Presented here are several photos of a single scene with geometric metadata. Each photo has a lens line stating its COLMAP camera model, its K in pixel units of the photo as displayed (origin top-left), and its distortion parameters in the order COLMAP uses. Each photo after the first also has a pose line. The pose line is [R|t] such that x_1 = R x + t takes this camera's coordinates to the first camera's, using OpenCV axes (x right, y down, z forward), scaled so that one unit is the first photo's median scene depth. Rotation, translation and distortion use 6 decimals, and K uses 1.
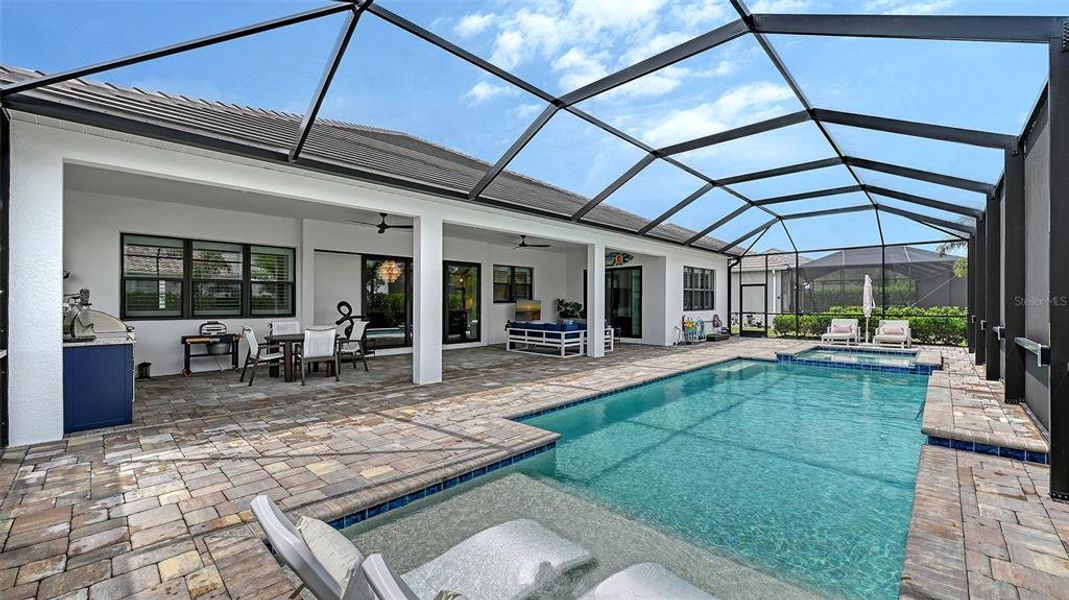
lens RADIAL K [[425.2, 0, 532.0], [0, 425.2, 304.3], [0, 0, 1]] dist [0.004073, 0.000682]
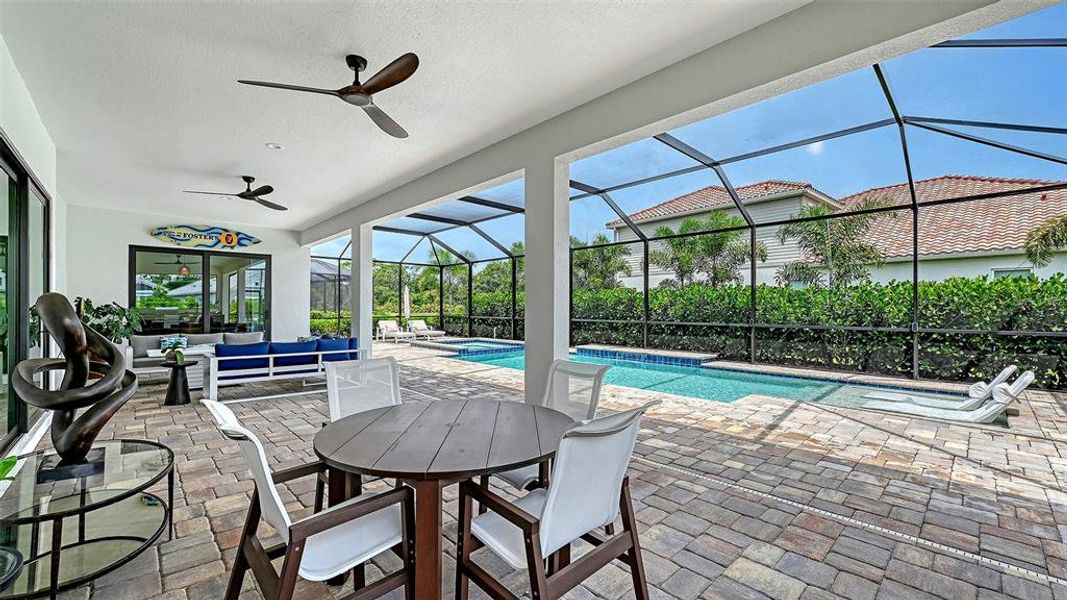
lens RADIAL K [[424.4, 0, 541.1], [0, 424.4, 299.9], [0, 0, 1]] dist [0.004073, 0.000682]
pose [[0.027151, 0.017524, 0.999478, -1.414204], [0.002423, 0.999842, -0.017597, -0.002321], [-0.999628, 0.002900, 0.027104, 1.645652]]
